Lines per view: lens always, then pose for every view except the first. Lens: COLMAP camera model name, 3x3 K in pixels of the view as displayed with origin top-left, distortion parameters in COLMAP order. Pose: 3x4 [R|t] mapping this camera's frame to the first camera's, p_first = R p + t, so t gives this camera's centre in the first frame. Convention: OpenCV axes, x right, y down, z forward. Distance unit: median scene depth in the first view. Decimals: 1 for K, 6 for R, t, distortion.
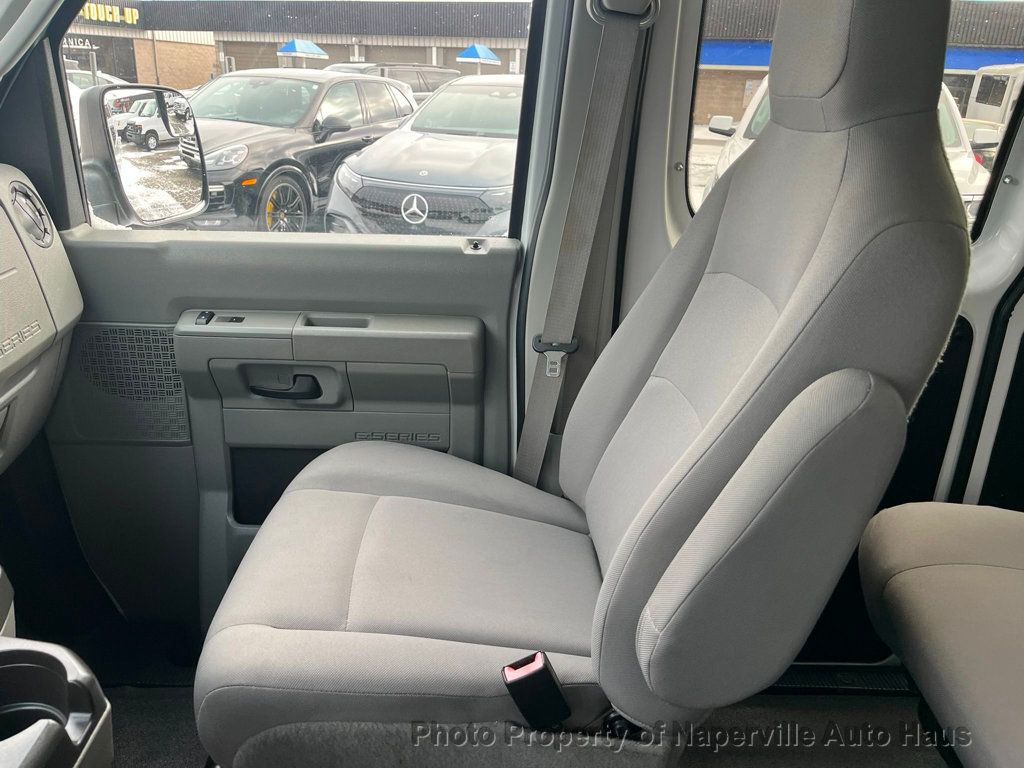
lens RADIAL K [[771.8, 0, 521.3], [0, 771.8, 384.5], [0, 0, 1]] dist [0.059501, -0.086964]
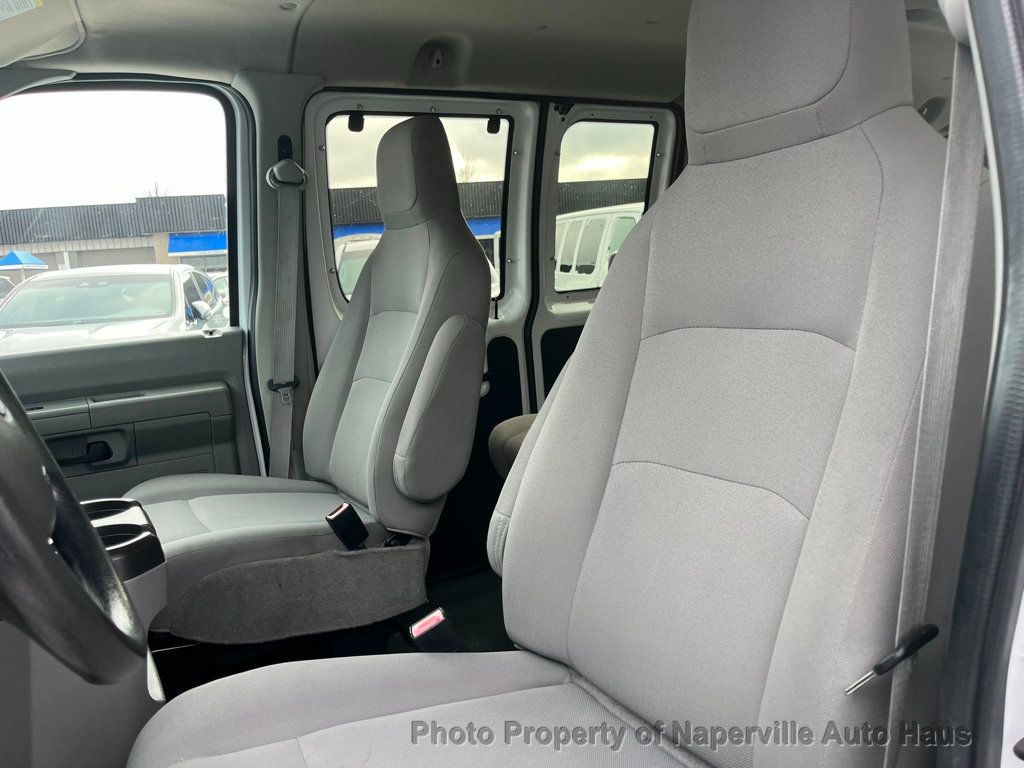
lens RADIAL K [[771.8, 0, 521.3], [0, 771.8, 384.5], [0, 0, 1]] dist [0.059501, -0.086964]
pose [[0.863137, -0.177173, 0.472867, -0.264994], [0.273233, 0.951367, -0.142284, 0.284797], [-0.424661, 0.252013, 0.869570, -0.508077]]
